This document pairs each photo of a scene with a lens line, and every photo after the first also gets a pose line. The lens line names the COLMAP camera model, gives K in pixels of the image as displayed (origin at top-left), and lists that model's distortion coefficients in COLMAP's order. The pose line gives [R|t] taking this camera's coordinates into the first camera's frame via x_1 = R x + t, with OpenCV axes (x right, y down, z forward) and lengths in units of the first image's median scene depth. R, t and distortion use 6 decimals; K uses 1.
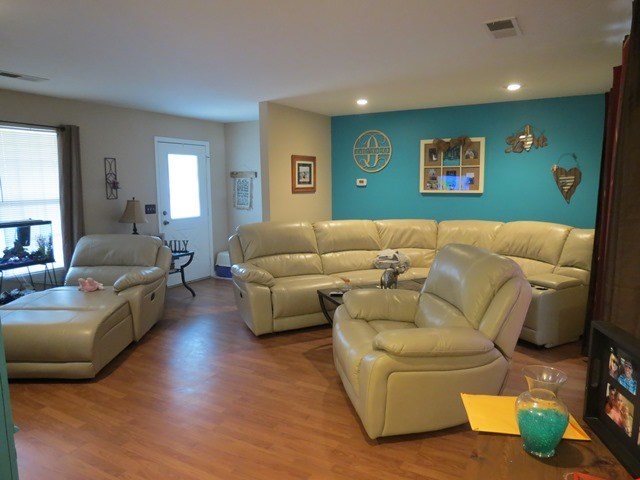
lens RADIAL K [[435.8, 0, 318.2], [0, 435.8, 240.9], [0, 0, 1]] dist [-0.004122, 0.000956]
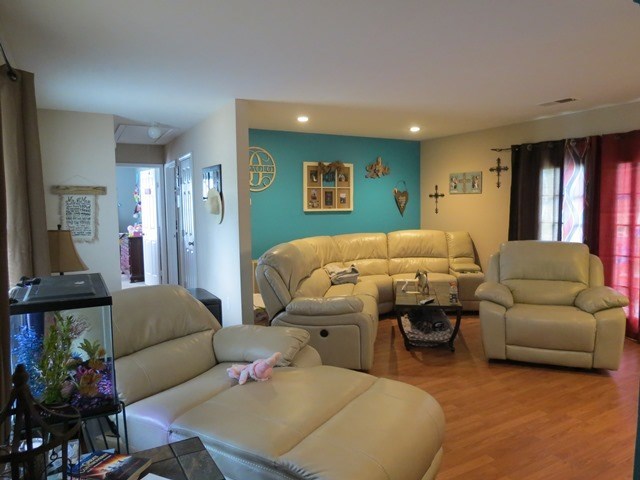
lens RADIAL K [[435.8, 0, 318.6], [0, 435.8, 239.8], [0, 0, 1]] dist [-0.004122, 0.000956]
pose [[0.564805, -0.066744, 0.822521, -0.635907], [0.119417, 0.992843, -0.001436, -0.038640], [-0.816538, 0.099034, 0.568734, 0.396982]]
